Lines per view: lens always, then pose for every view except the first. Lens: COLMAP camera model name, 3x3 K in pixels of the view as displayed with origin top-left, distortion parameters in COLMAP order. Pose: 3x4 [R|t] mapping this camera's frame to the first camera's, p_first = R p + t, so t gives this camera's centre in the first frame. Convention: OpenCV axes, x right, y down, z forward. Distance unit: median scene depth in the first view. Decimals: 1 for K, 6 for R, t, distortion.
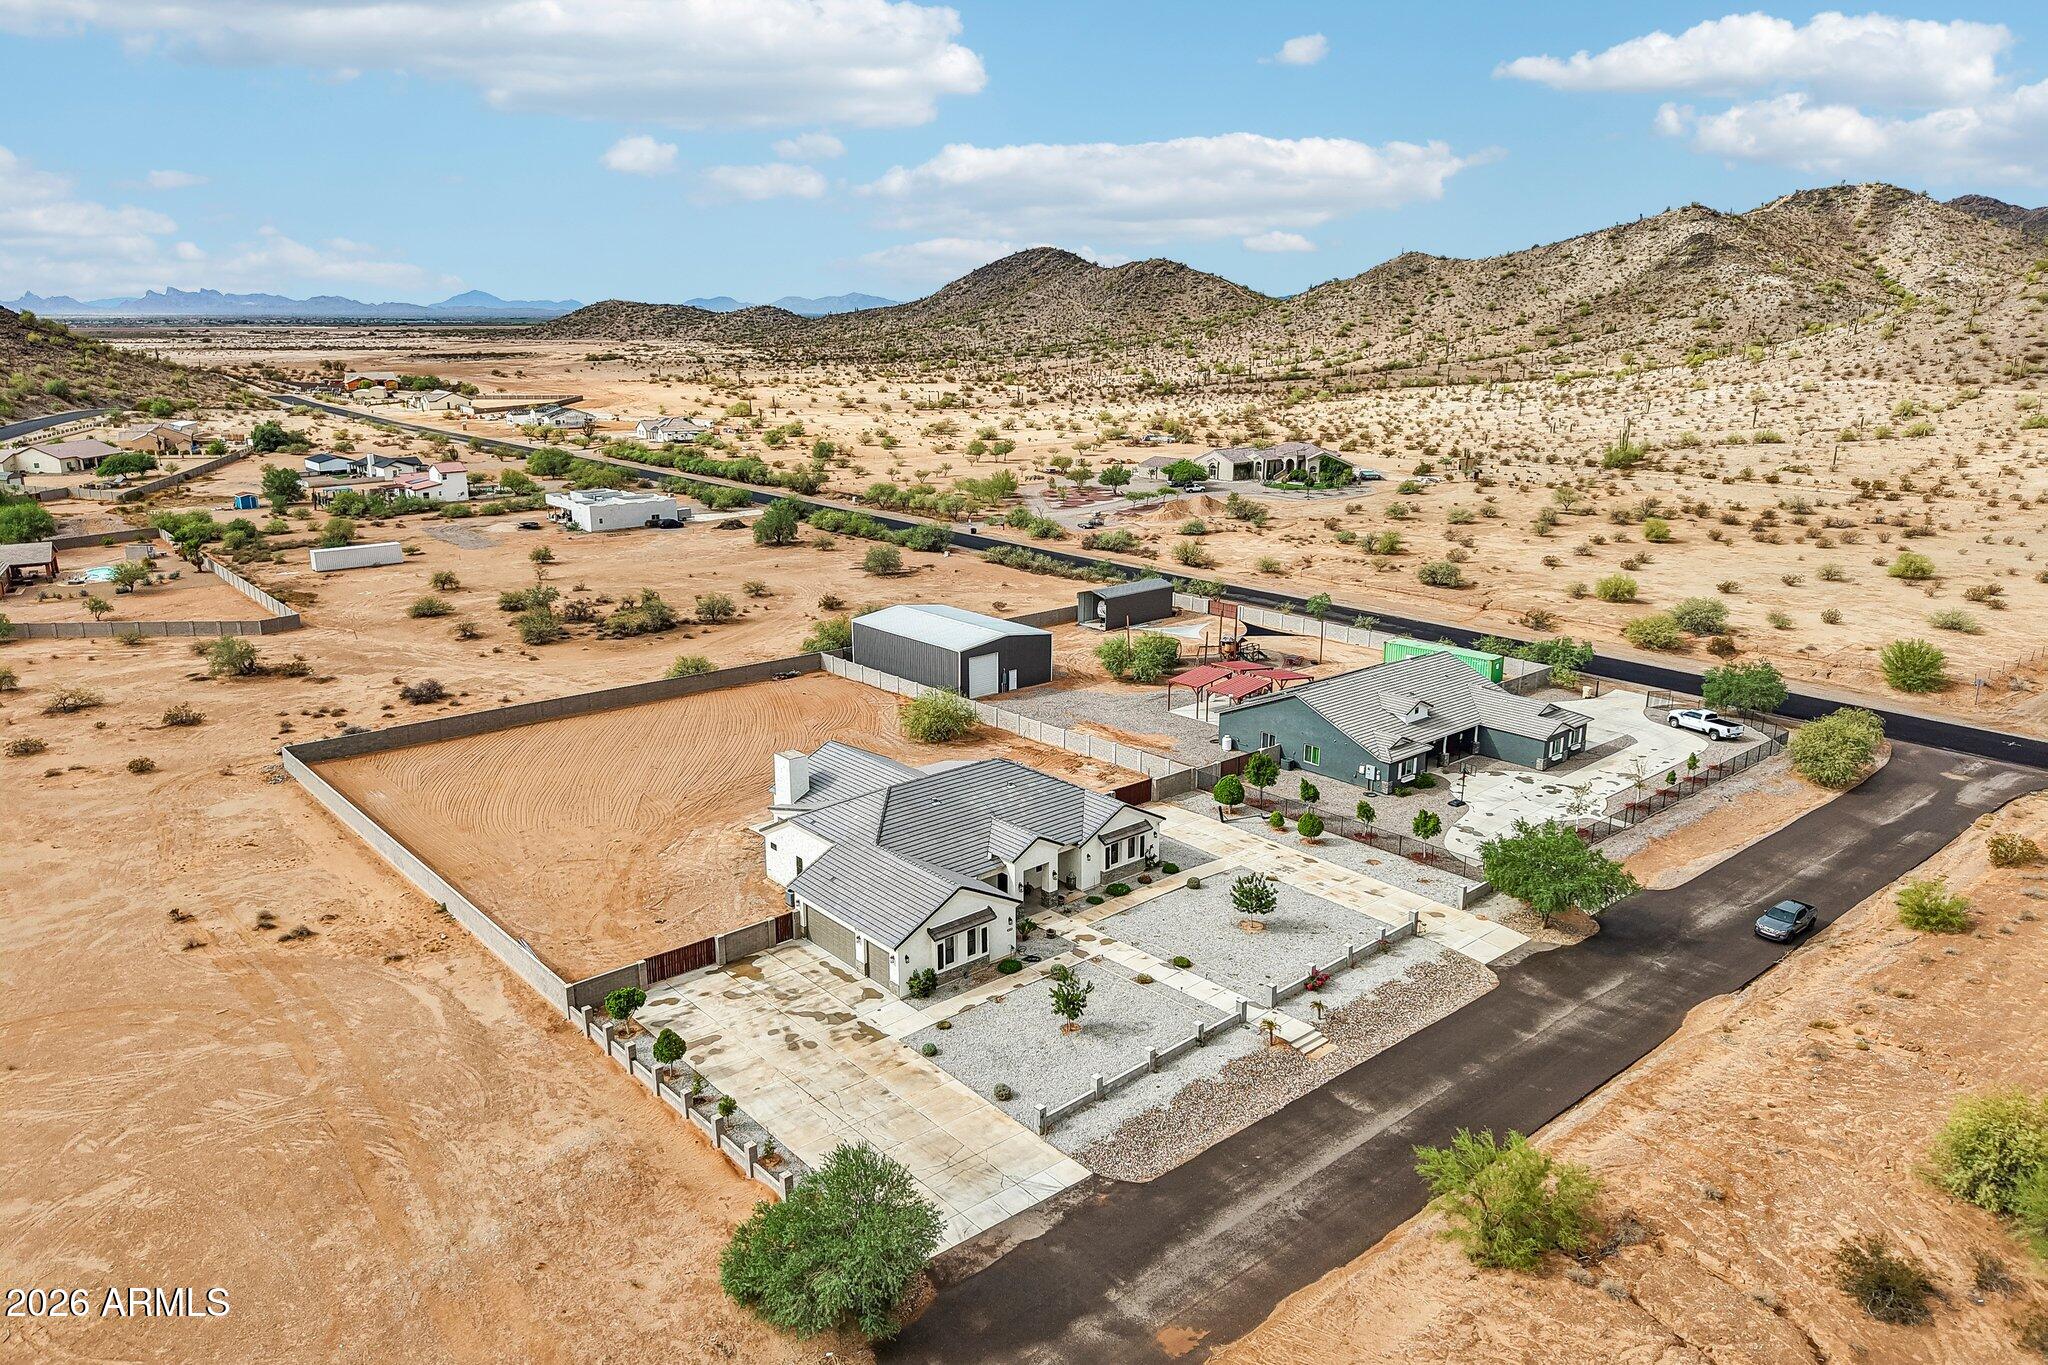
lens RADIAL K [[1361.3, 0, 1024.0], [0, 1361.3, 682.5], [0, 0, 1]] dist [0.061376, -0.067271]
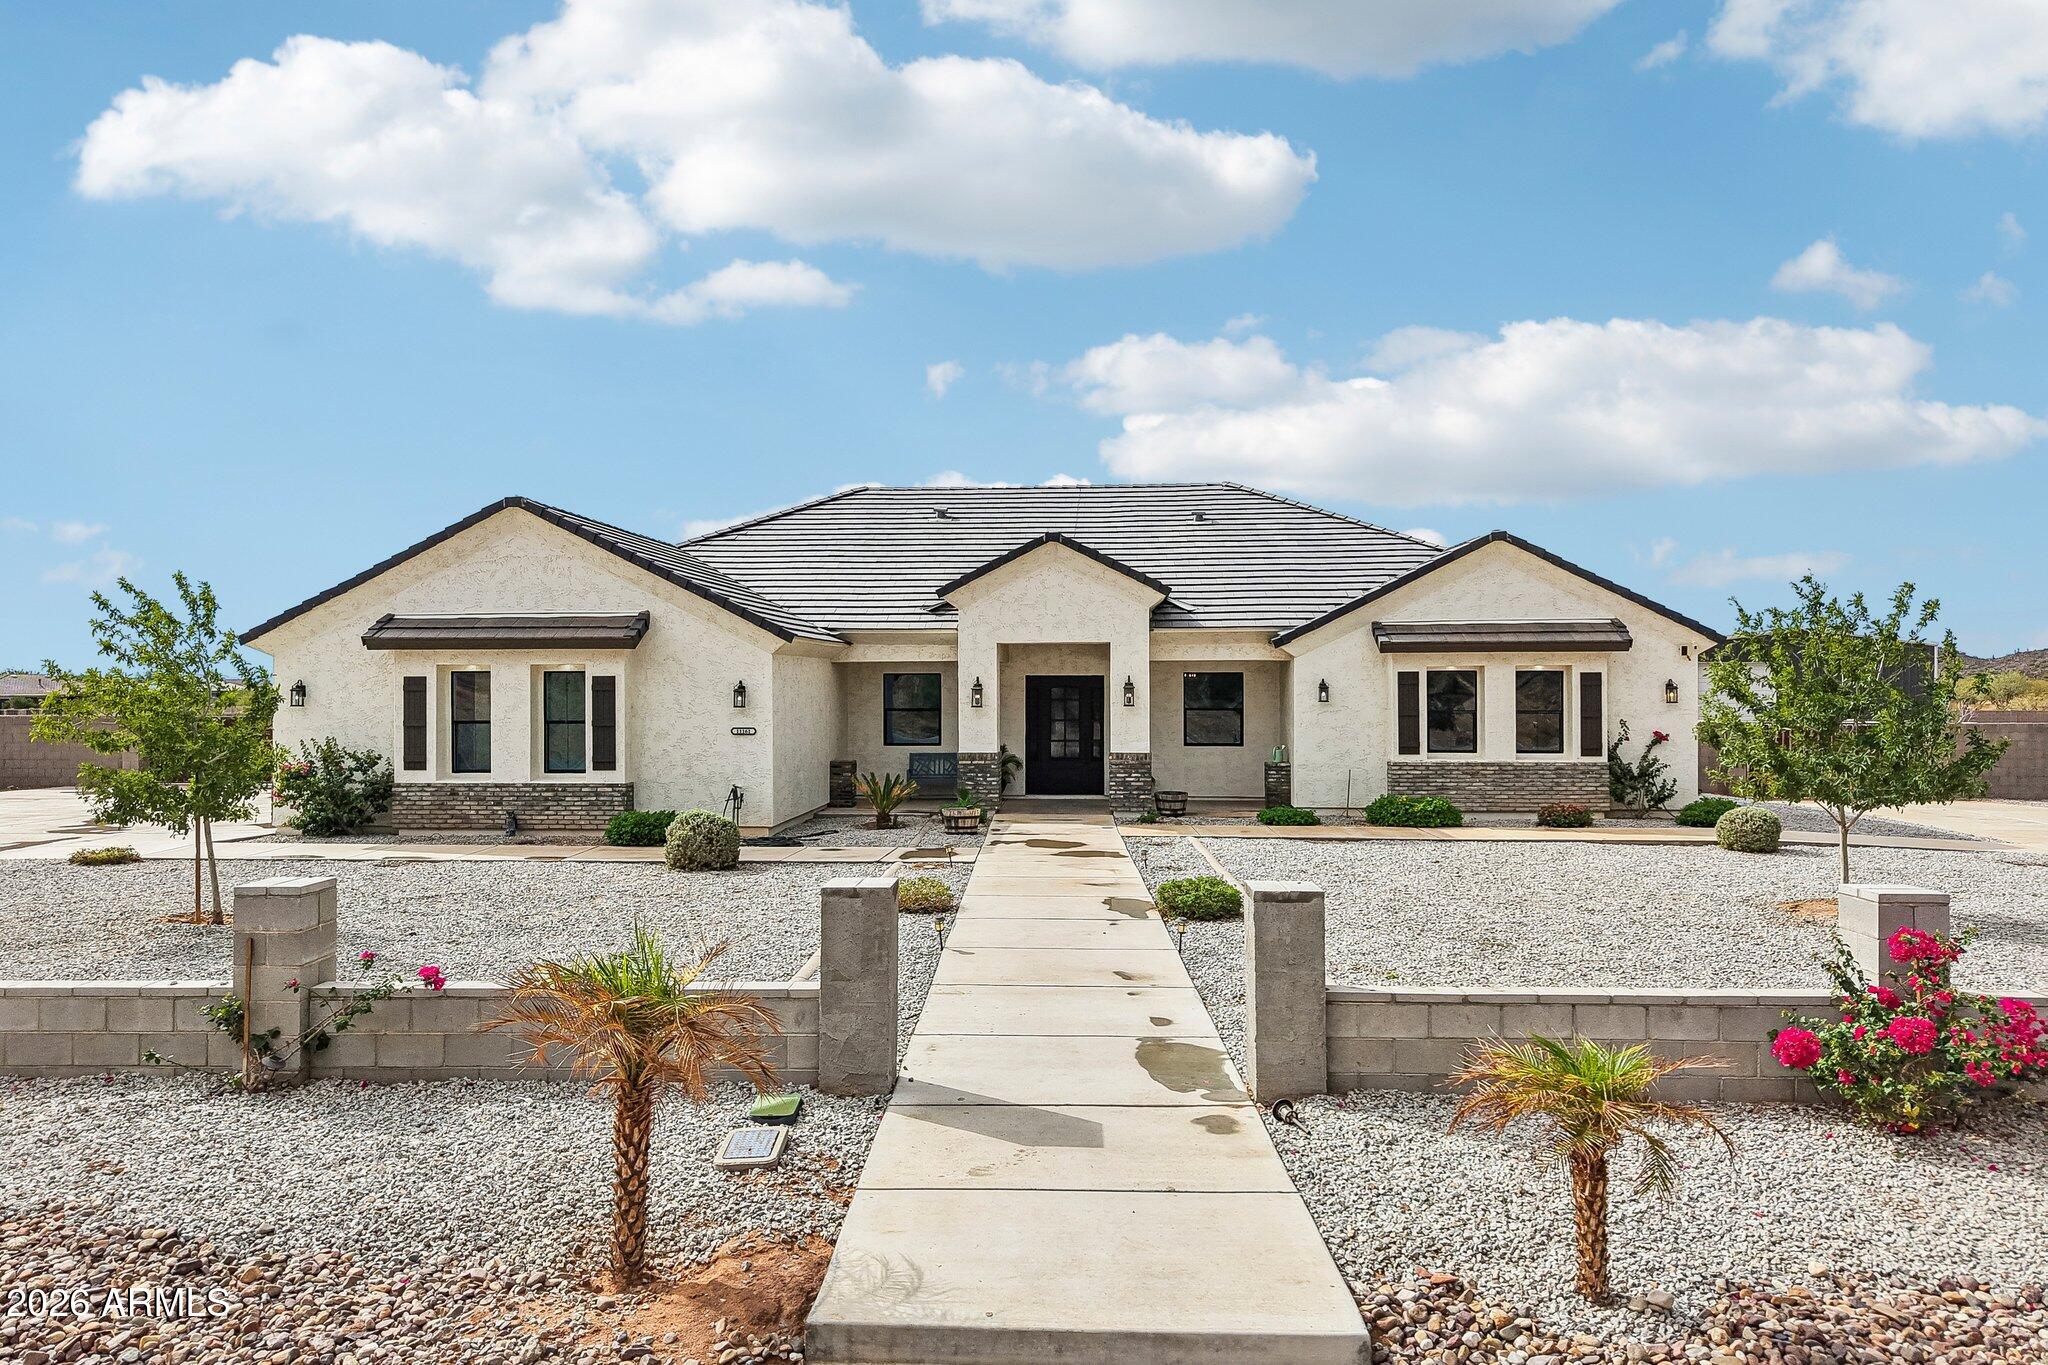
lens RADIAL K [[1369.2, 0, 1024.0], [0, 1369.2, 682.5], [0, 0, 1]] dist [0.026098, -0.019031]
pose [[0.713406, -0.003167, -0.700744, 0.197391], [-0.182782, 0.964532, -0.190444, 0.186680], [0.676493, 0.263947, 0.687524, 0.733736]]
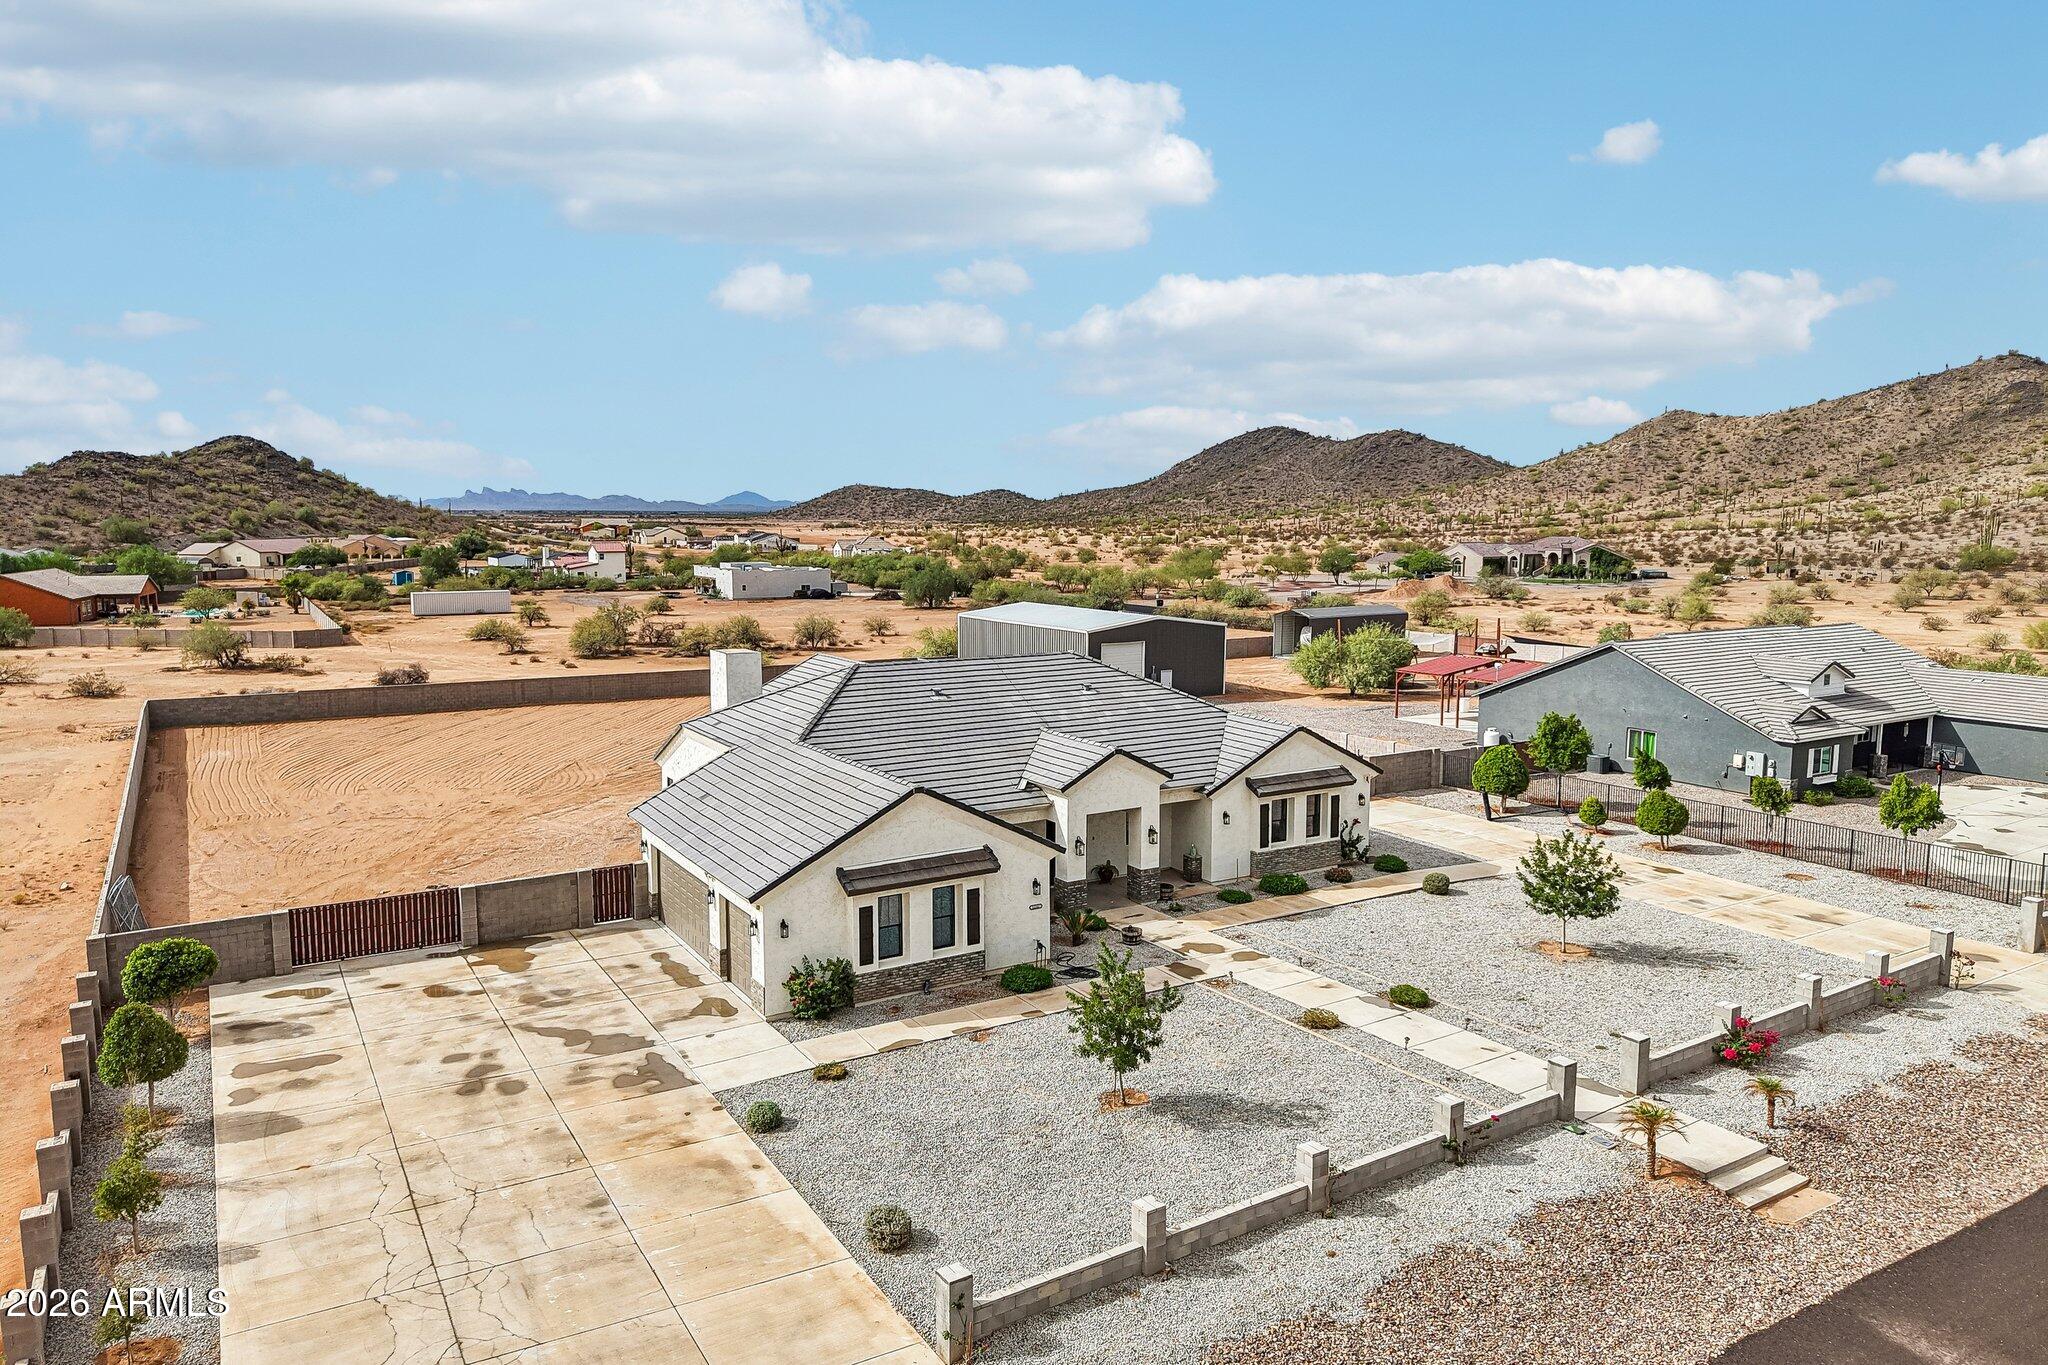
lens RADIAL K [[1366.6, 0, 1024.0], [0, 1366.6, 682.5], [0, 0, 1]] dist [0.027287, -0.021969]
pose [[0.985875, 0.022843, -0.165919, 0.054749], [-0.045790, 0.989674, -0.135827, 0.146722], [0.161103, 0.141506, 0.976740, 0.453355]]
